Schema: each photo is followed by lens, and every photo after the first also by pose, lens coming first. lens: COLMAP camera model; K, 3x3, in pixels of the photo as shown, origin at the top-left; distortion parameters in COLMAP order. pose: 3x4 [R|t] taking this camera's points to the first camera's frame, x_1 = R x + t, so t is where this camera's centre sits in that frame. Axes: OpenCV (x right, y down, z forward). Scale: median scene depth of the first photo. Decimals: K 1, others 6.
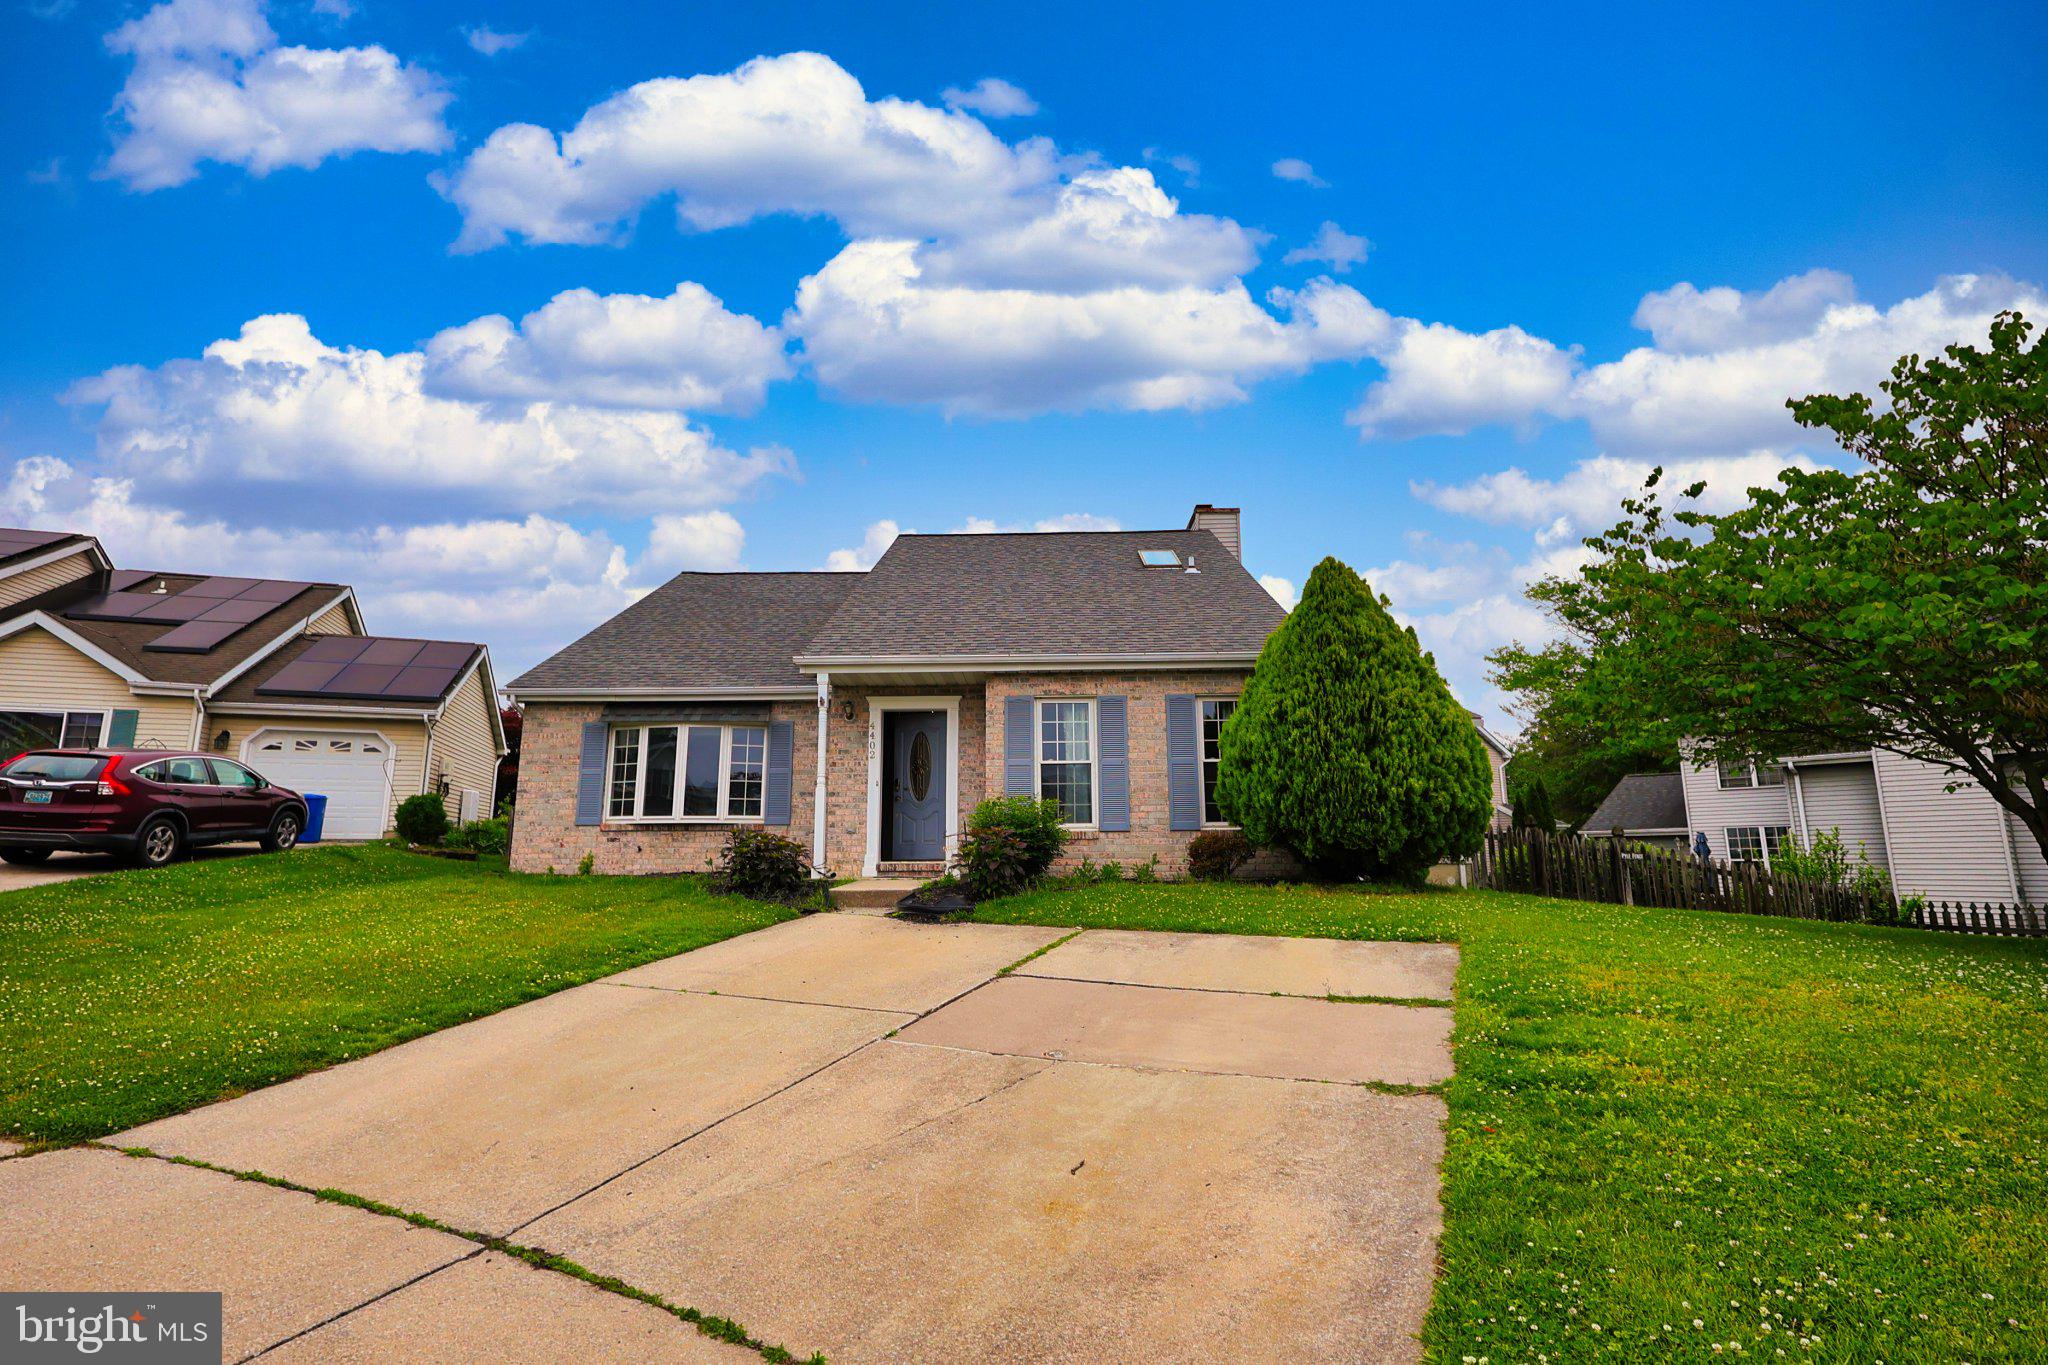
lens RADIAL K [[938.6, 0, 1031.3], [0, 938.6, 686.5], [0, 0, 1]] dist [-0.004707, 0.001593]
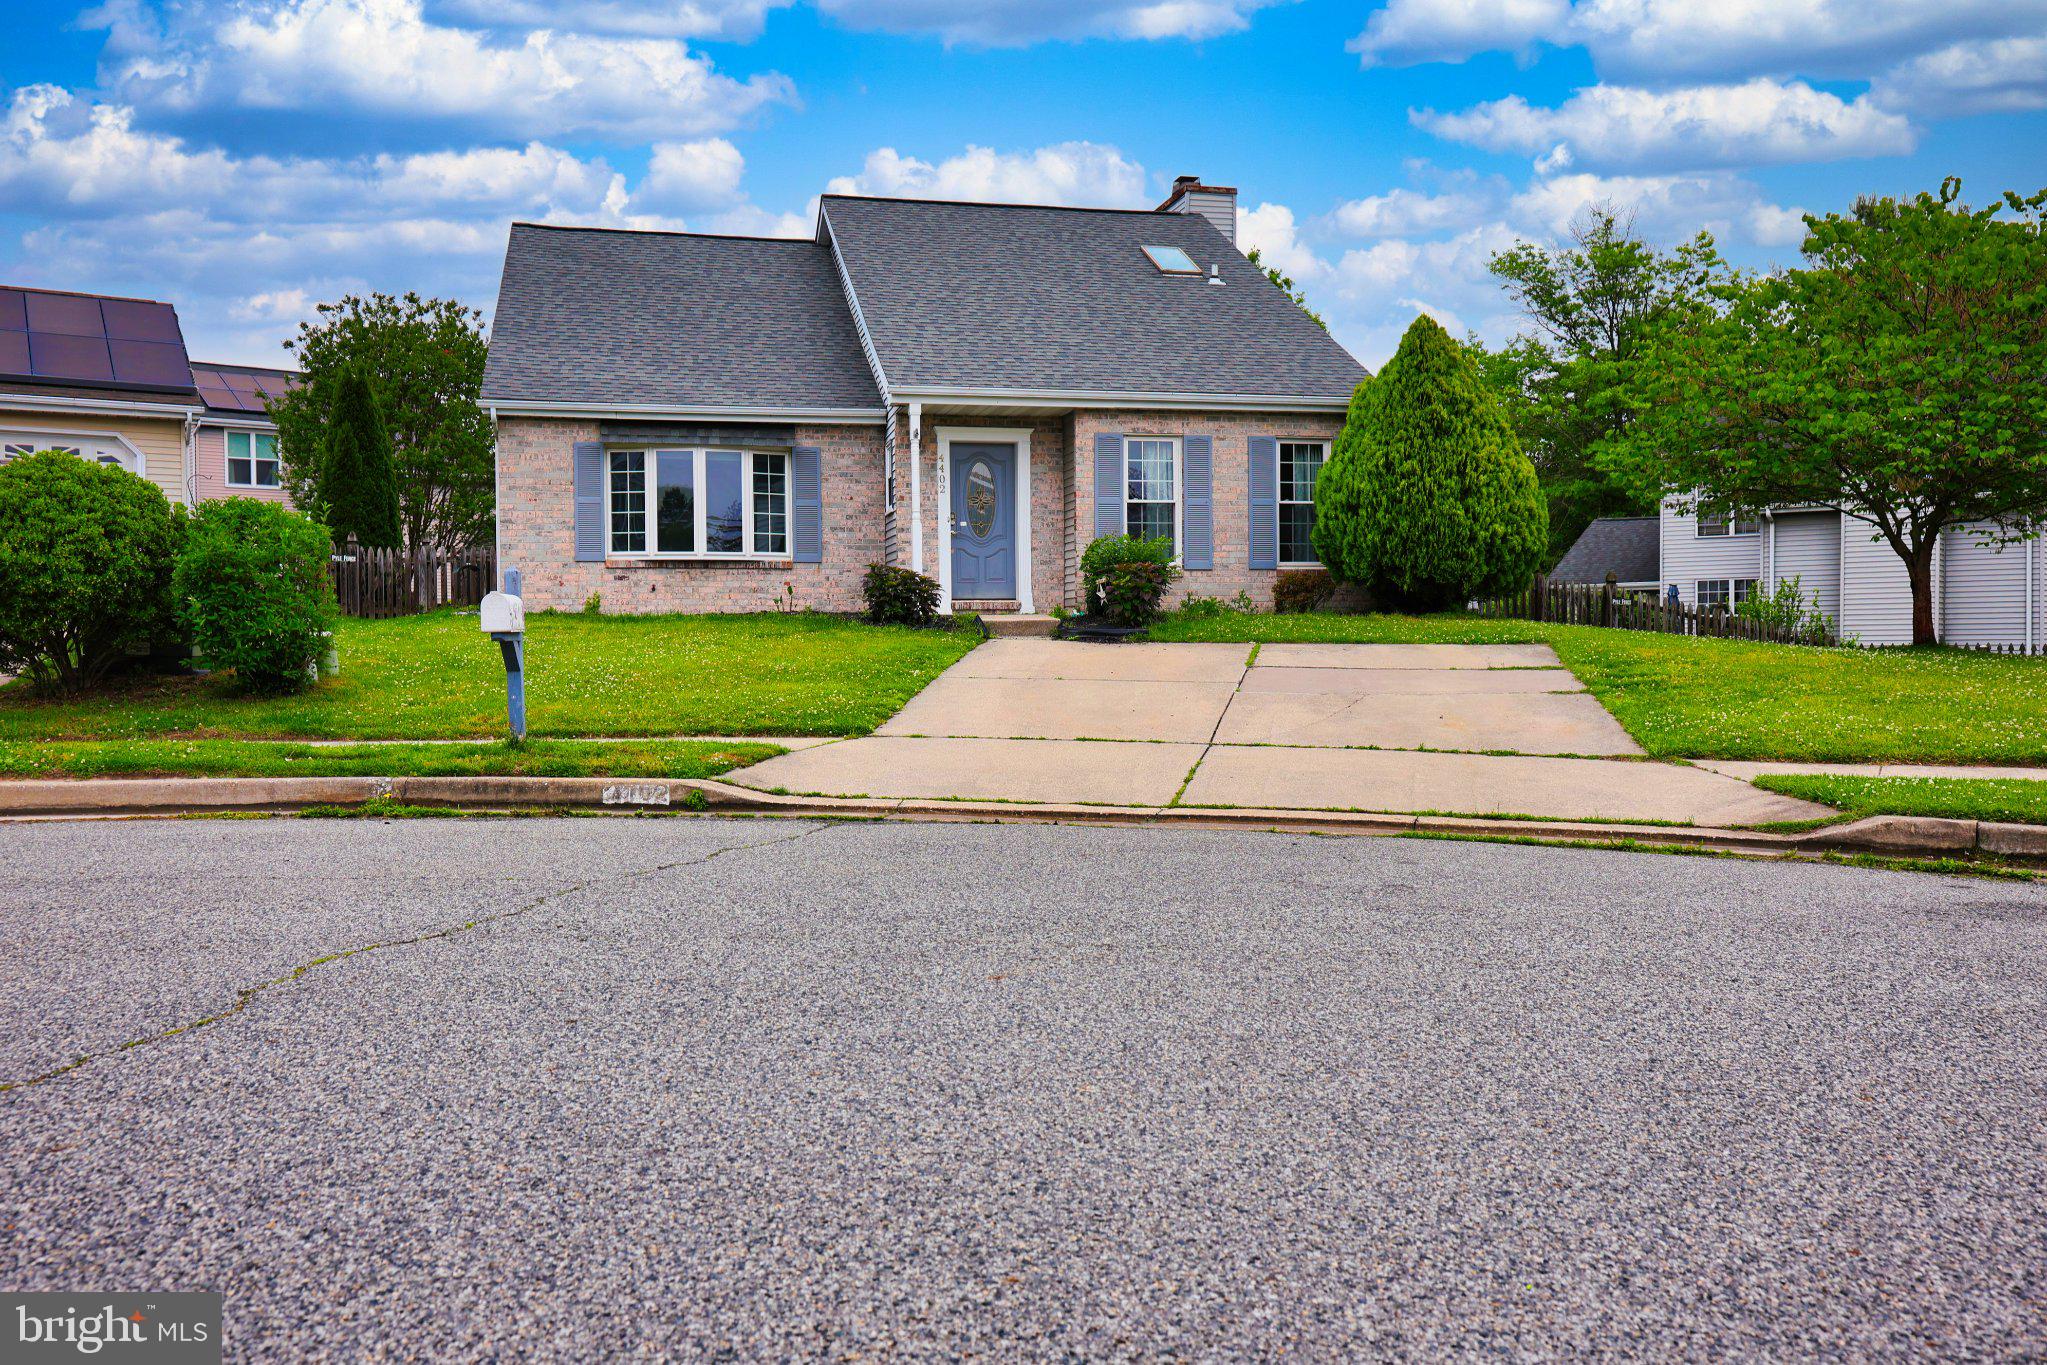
lens RADIAL K [[1643.4, 0, 1023.5], [0, 1643.4, 682.5], [0, 0, 1]] dist [-0.005639, -0.005773]
pose [[0.967472, -0.009839, 0.252786, -0.538112], [-0.041704, 0.979369, 0.197728, -0.070872], [-0.249516, -0.201839, 0.947102, -0.664379]]
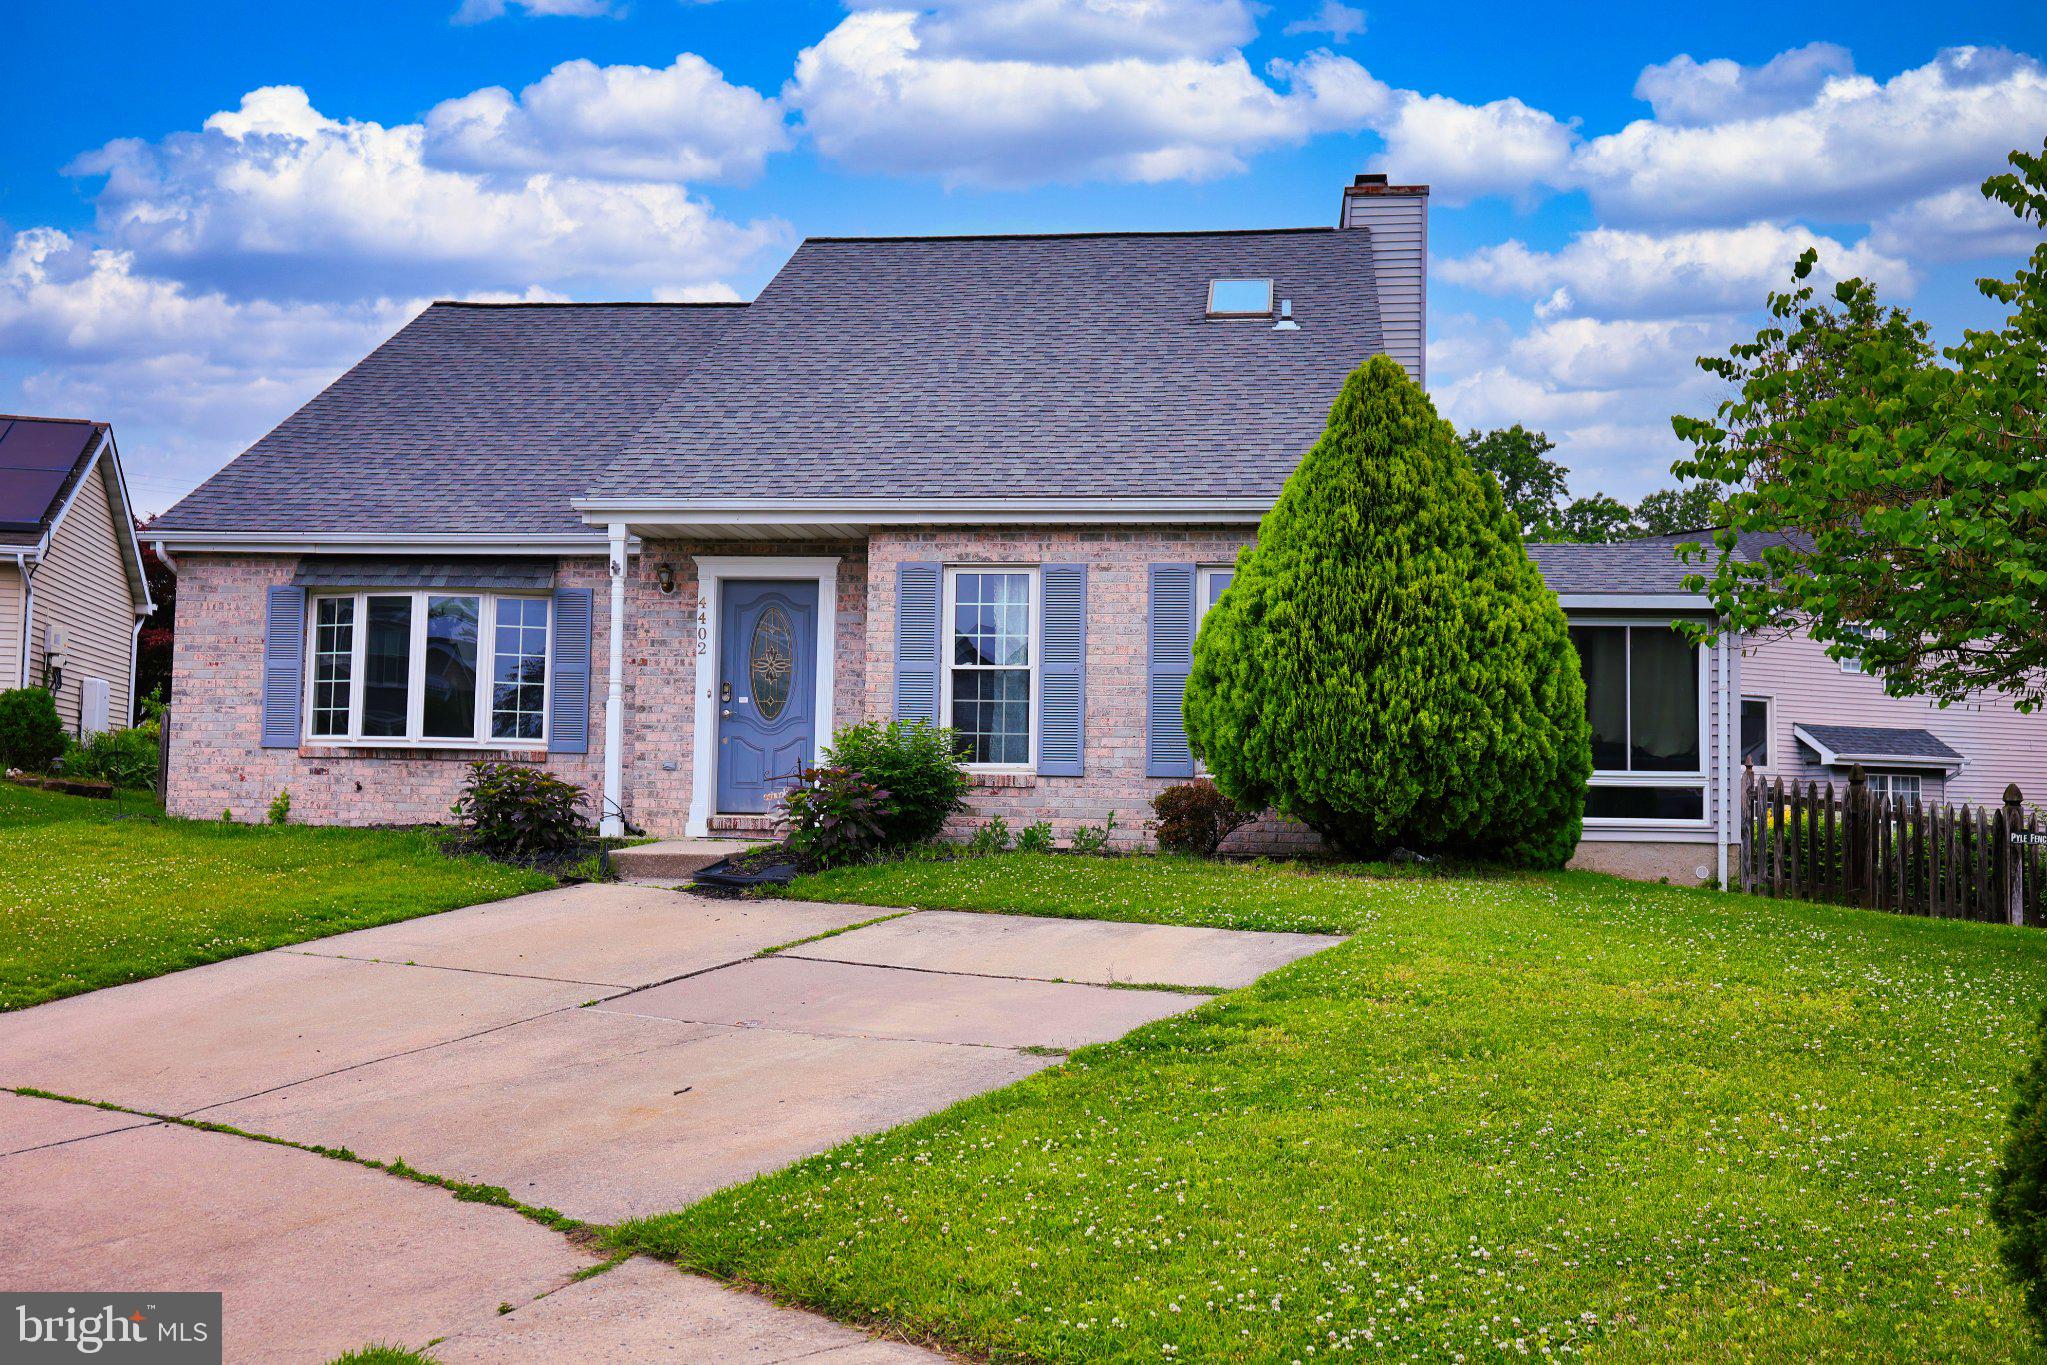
lens RADIAL K [[2094.2, 0, 1049.7], [0, 2094.2, 680.4], [0, 0, 1]] dist [-0.002951, -0.000310]
pose [[0.994659, 0.017898, -0.101653, 0.219775], [-0.006187, 0.993419, 0.114372, -0.073105], [0.103031, -0.113132, 0.988224, -0.399276]]
